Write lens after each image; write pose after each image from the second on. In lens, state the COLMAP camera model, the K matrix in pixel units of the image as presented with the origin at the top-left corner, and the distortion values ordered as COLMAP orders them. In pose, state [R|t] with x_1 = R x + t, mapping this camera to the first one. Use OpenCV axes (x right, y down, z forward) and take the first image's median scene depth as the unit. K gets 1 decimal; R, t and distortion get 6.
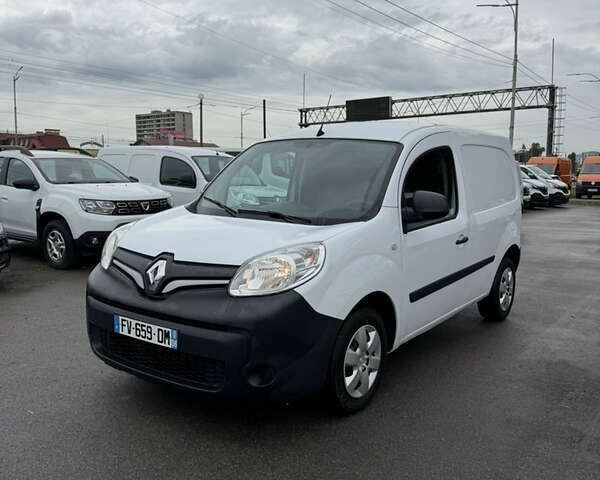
lens RADIAL K [[555.4, 0, 300.3], [0, 555.4, 237.7], [0, 0, 1]] dist [0.128513, -0.240195]
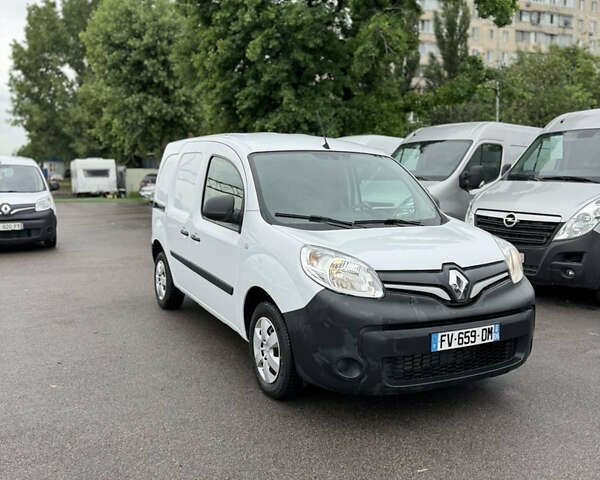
lens RADIAL K [[555.4, 0, 300.3], [0, 555.4, 237.7], [0, 0, 1]] dist [0.128513, -0.240195]
pose [[0.452588, -0.118416, 0.883822, -1.314134], [0.110227, 0.990971, 0.076326, -0.134887], [-0.884881, 0.062877, 0.461555, 0.757384]]
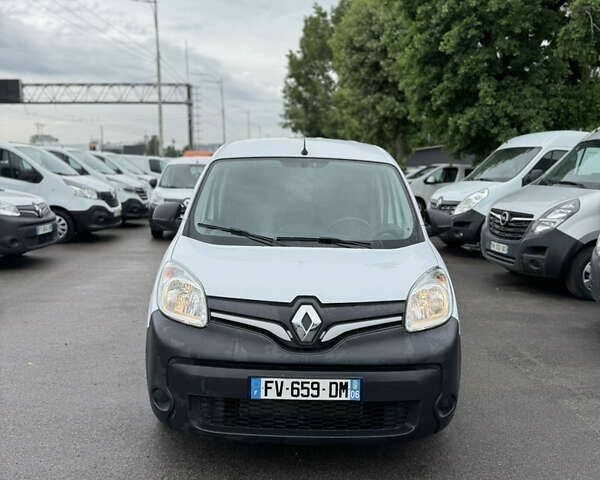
lens RADIAL K [[555.4, 0, 300.3], [0, 555.4, 237.7], [0, 0, 1]] dist [0.128513, -0.240195]
pose [[0.806987, -0.078951, 0.585268, -0.761758], [0.069307, 0.996836, 0.038908, -0.101974], [-0.586488, 0.009165, 0.809906, 0.285932]]
